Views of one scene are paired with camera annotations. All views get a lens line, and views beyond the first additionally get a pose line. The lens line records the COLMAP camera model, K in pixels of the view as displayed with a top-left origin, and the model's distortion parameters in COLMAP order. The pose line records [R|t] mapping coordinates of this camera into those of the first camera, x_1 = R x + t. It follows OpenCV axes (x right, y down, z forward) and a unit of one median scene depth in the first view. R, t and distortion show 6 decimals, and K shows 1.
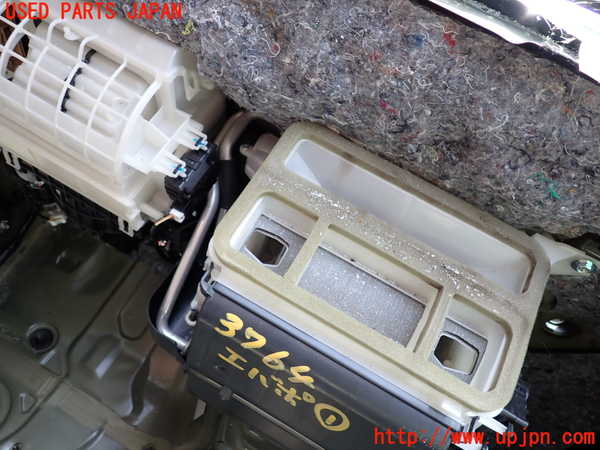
lens RADIAL K [[445.8, 0, 300.0], [0, 445.8, 225.0], [0, 0, 1]] dist [0.007259, 0.002038]
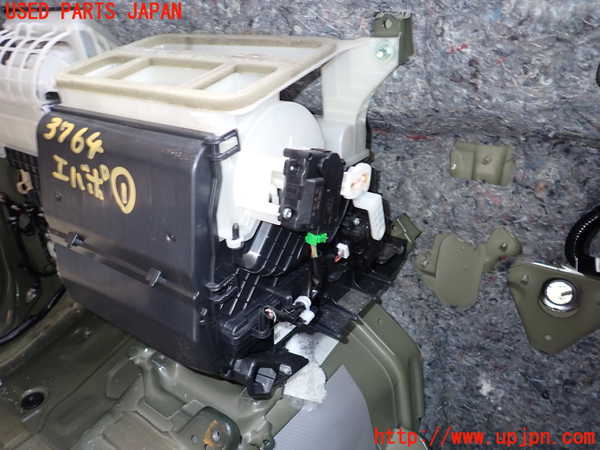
lens RADIAL K [[445.8, 0, 300.0], [0, 445.8, 225.0], [0, 0, 1]] dist [0.007259, 0.002038]
pose [[0.962311, -0.153899, -0.224216, 0.692366], [0.018479, 0.859569, -0.510686, 1.064241], [0.271323, 0.487295, 0.830016, 0.332413]]
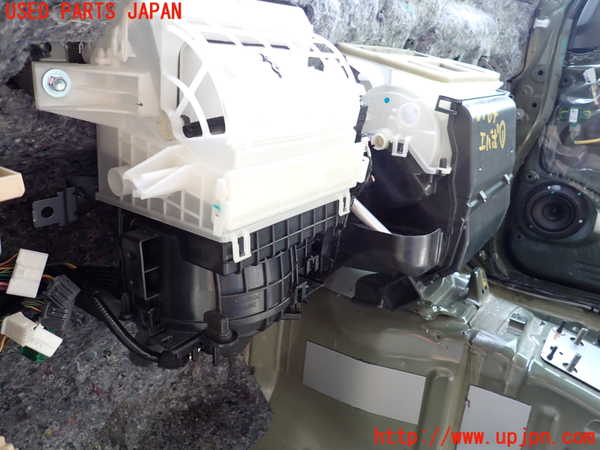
lens RADIAL K [[445.8, 0, 300.0], [0, 445.8, 225.0], [0, 0, 1]] dist [0.007259, 0.002038]
pose [[0.167073, -0.533619, 0.829058, -1.683062], [0.812245, 0.551141, 0.191054, -0.321431], [-0.558878, 0.641478, 0.525511, 0.798831]]
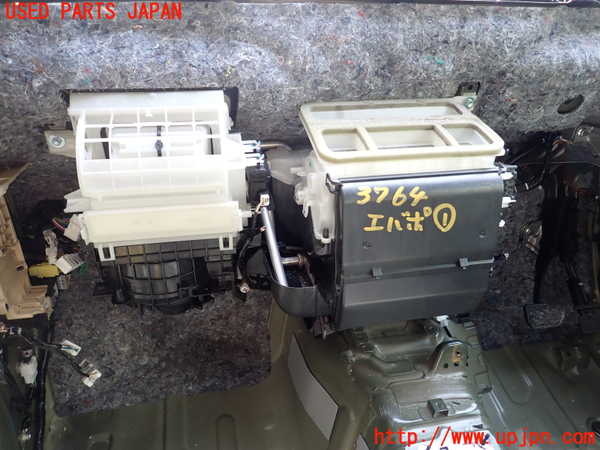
lens RADIAL K [[445.8, 0, 300.0], [0, 445.8, 225.0], [0, 0, 1]] dist [0.007259, 0.002038]
pose [[0.757805, -0.472844, 0.449611, -1.066633], [0.609915, 0.758155, -0.230660, 0.527381], [-0.231809, 0.449020, 0.862928, -0.217311]]
